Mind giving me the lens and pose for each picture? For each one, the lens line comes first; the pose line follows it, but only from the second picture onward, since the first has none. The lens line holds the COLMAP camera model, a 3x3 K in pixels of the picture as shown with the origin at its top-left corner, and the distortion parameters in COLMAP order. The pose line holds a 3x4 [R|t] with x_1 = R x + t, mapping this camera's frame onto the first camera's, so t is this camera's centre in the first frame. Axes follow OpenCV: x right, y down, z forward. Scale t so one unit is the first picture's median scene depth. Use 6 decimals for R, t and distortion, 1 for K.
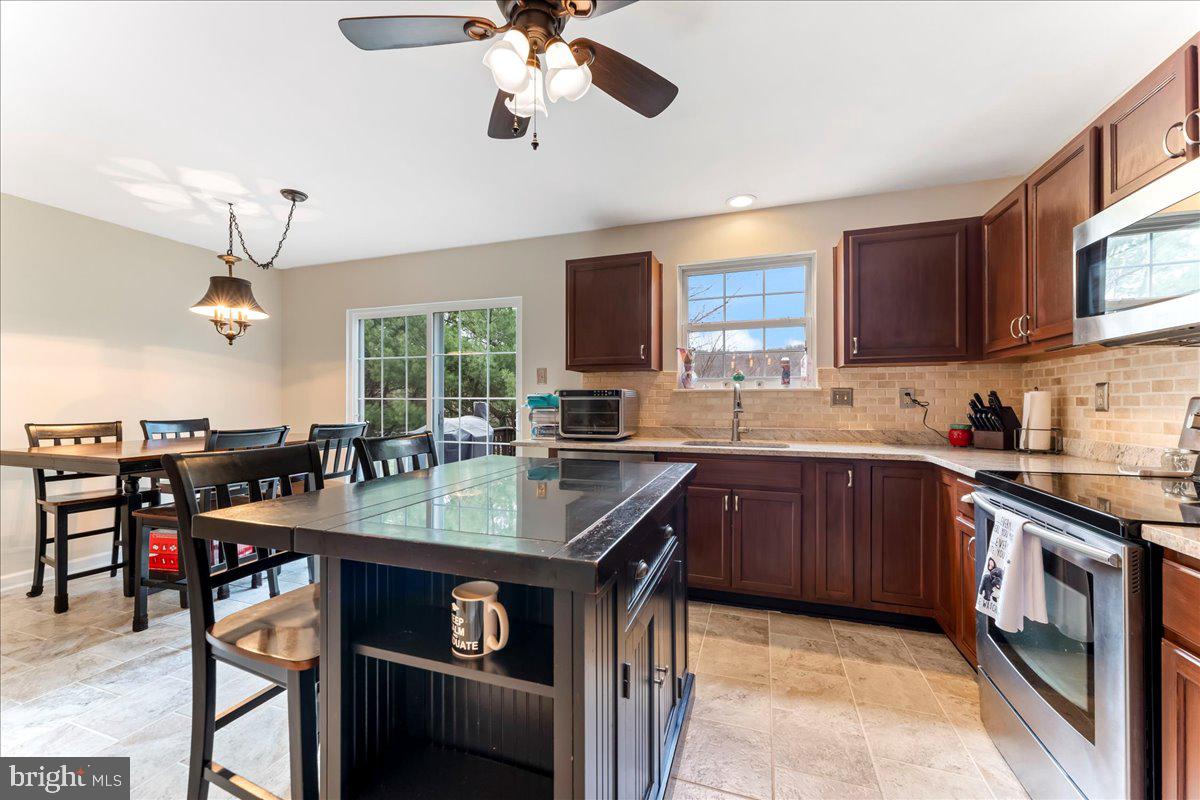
lens RADIAL K [[473.9, 0, 597.0], [0, 473.9, 400.7], [0, 0, 1]] dist [-0.004233, -0.000262]
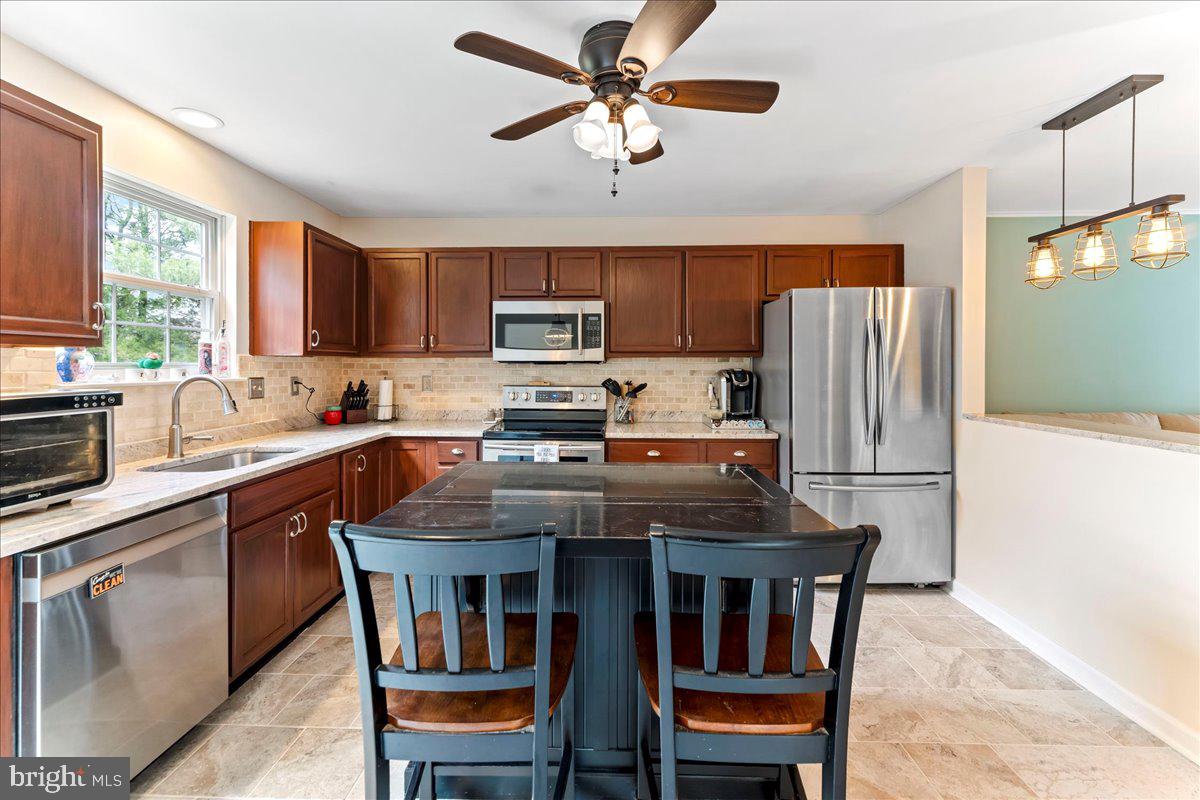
lens RADIAL K [[500.9, 0, 608.5], [0, 500.9, 367.5], [0, 0, 1]] dist [0.004395, -0.000221]
pose [[-0.309641, -0.001713, 0.950852, -0.694062], [-0.004146, 0.999991, 0.000451, -0.056110], [-0.950844, -0.003803, -0.309646, 0.735087]]
